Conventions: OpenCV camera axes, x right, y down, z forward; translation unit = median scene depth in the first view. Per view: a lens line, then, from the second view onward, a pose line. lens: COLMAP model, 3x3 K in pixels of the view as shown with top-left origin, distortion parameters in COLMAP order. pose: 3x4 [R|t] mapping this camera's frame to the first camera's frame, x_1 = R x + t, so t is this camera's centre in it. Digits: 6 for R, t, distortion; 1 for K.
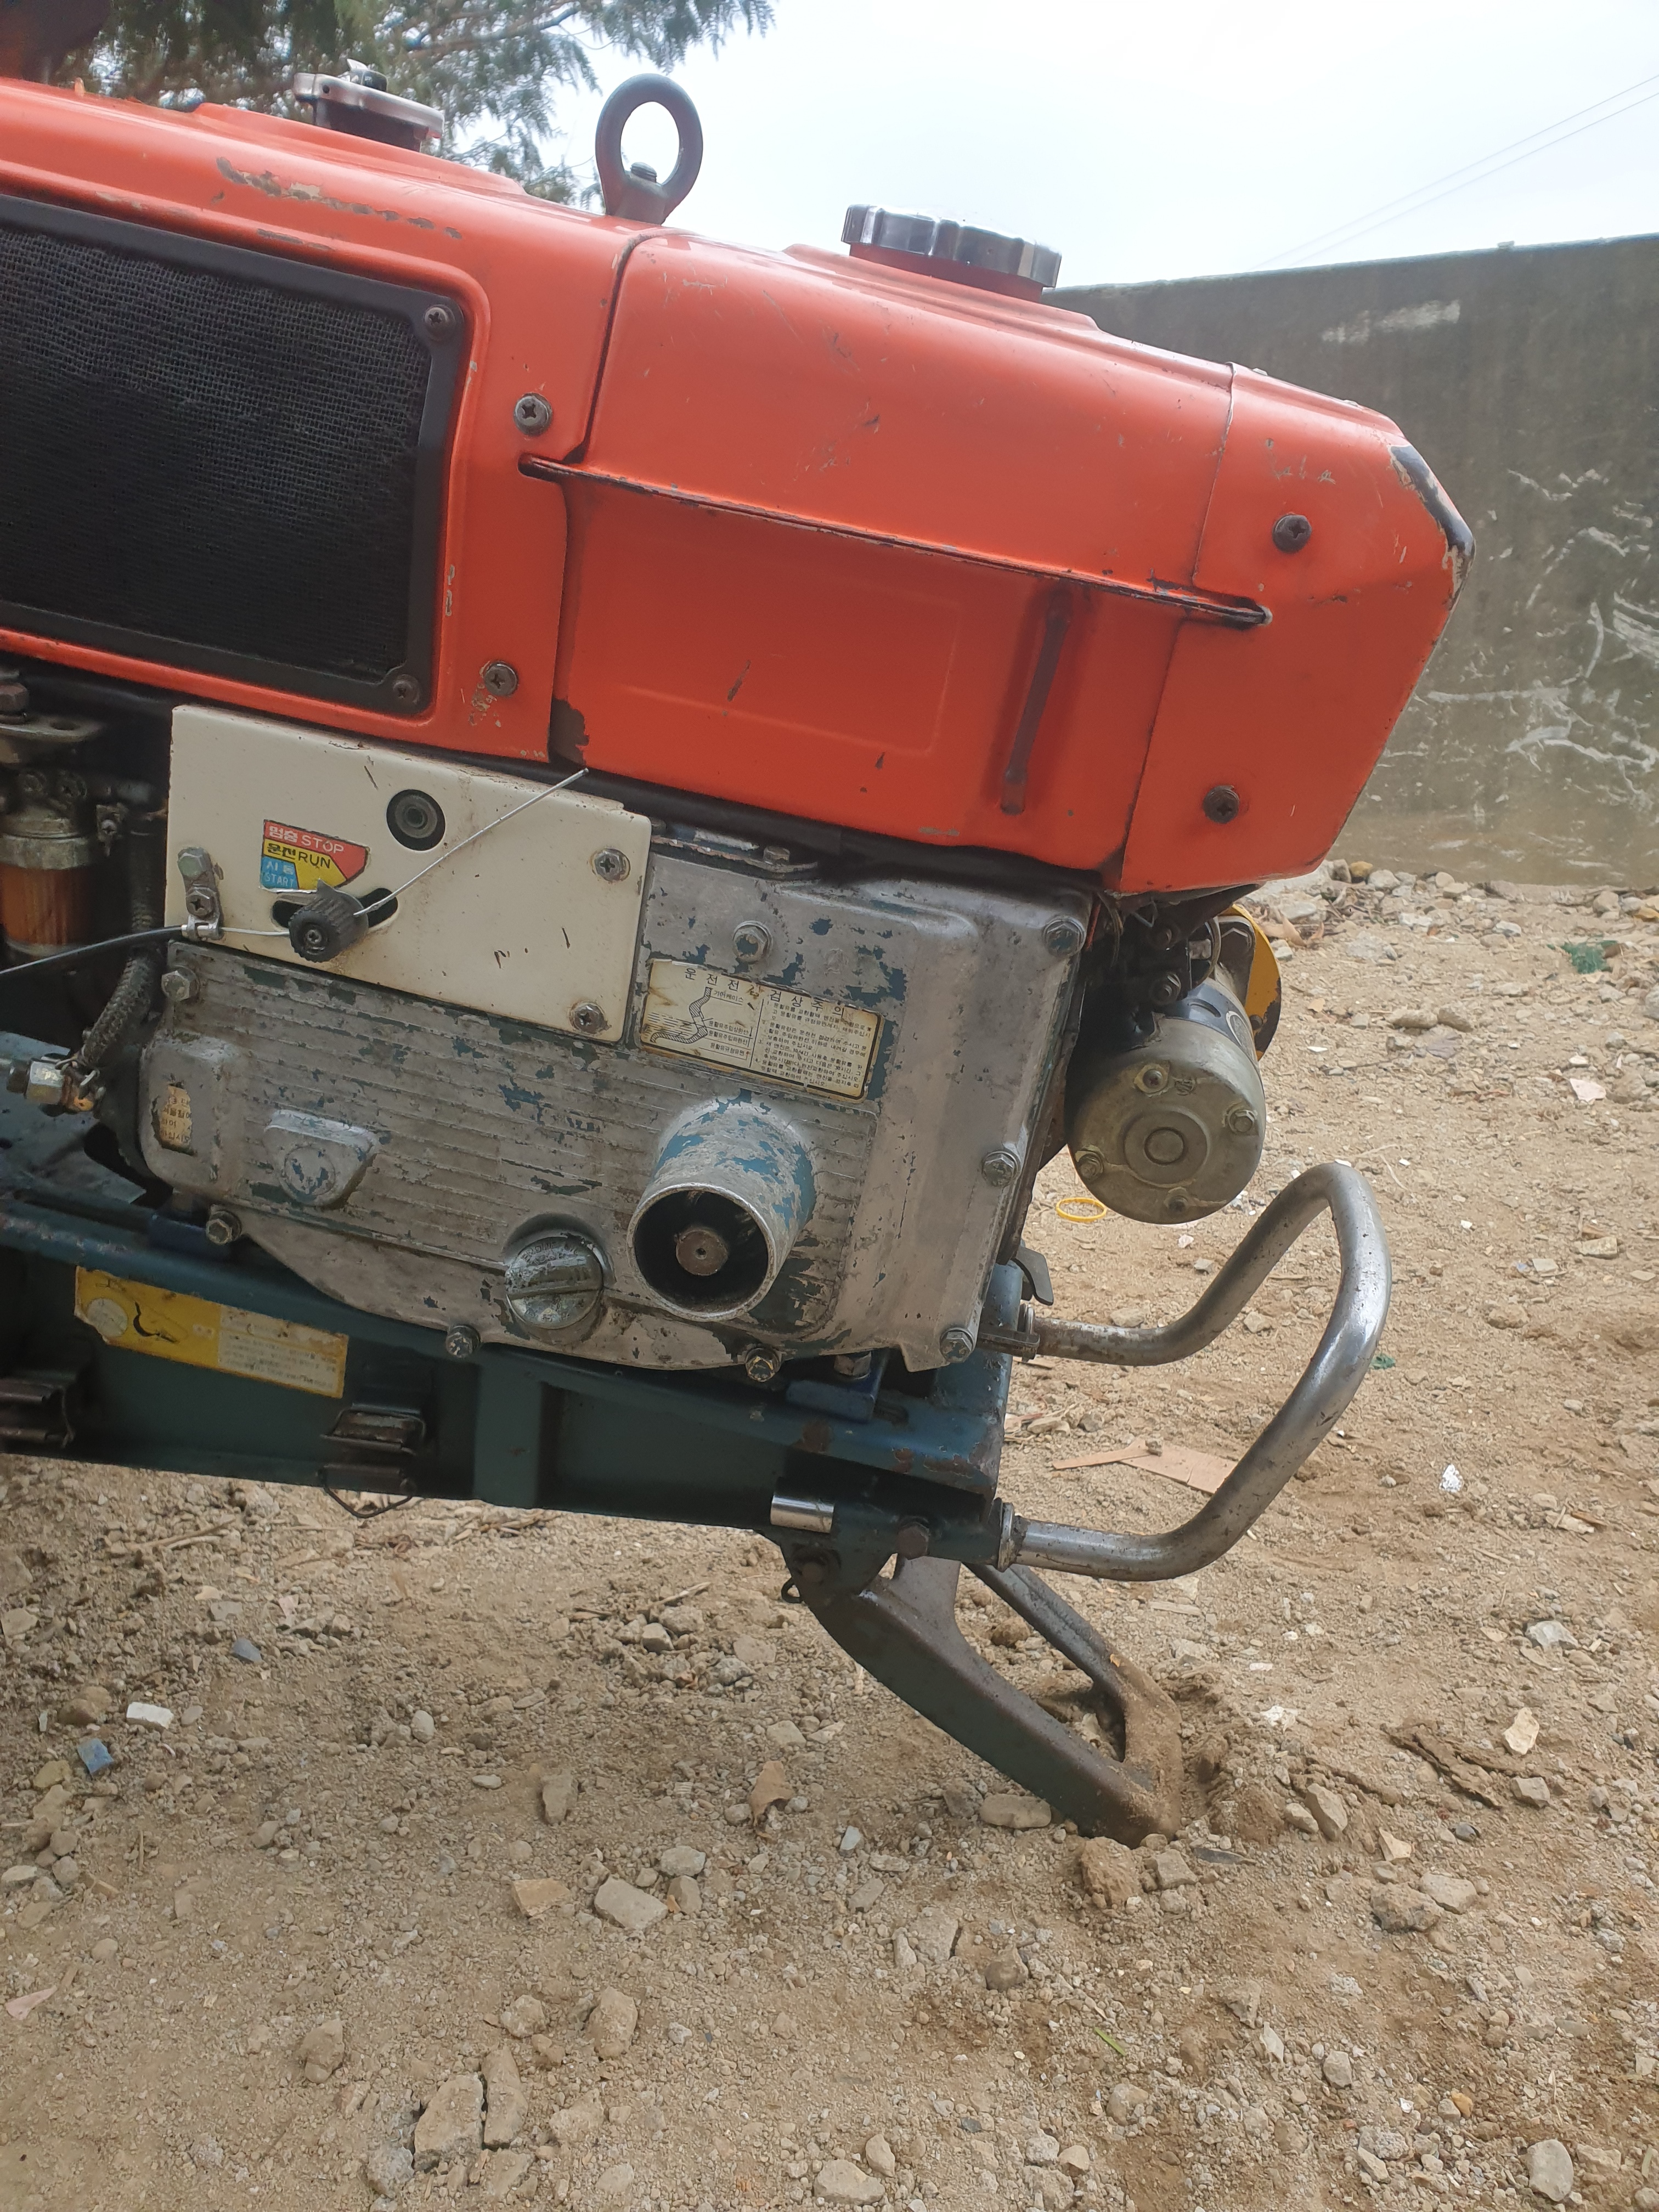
lens RADIAL K [[1711.4, 0, 834.3], [0, 1711.4, 1102.3], [0, 0, 1]] dist [0.025339, -0.005087]
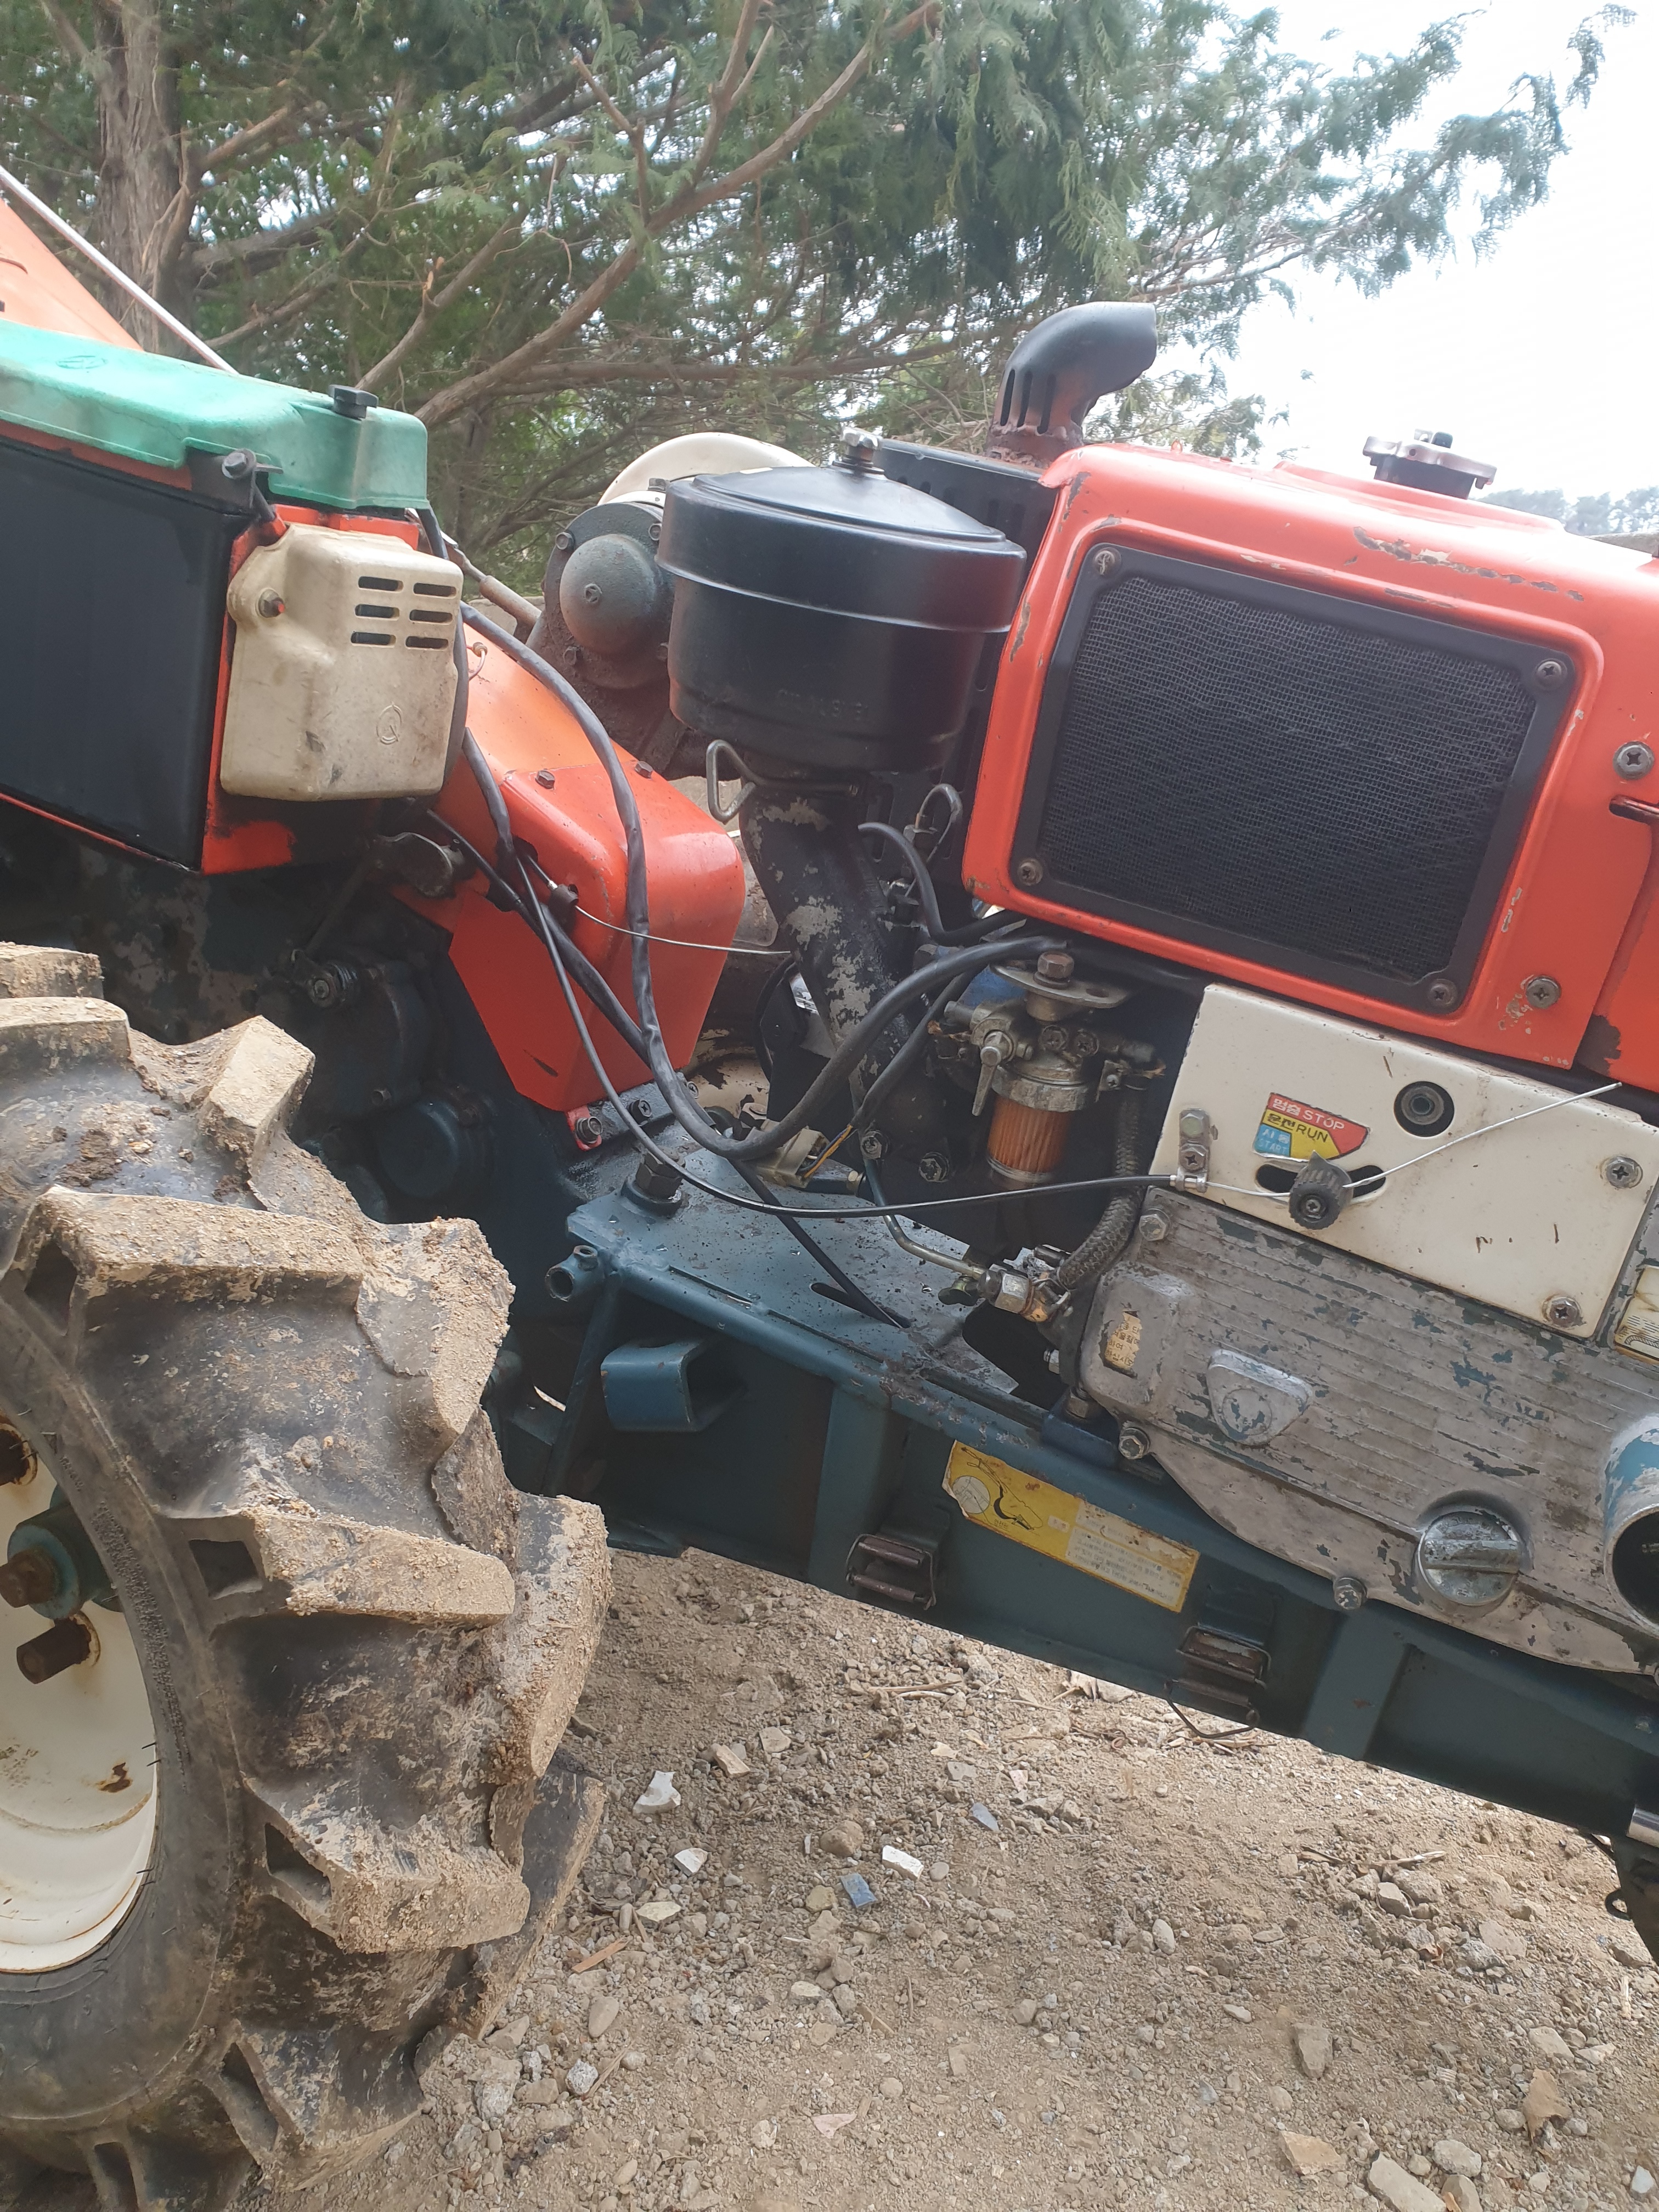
lens RADIAL K [[1711.4, 0, 825.1], [0, 1711.4, 1109.4], [0, 0, 1]] dist [0.025339, -0.005087]
pose [[0.954806, 0.109016, -0.276515, -0.241768], [-0.131356, 0.989297, -0.063543, -0.037853], [0.266629, 0.096993, 0.958906, -0.097323]]
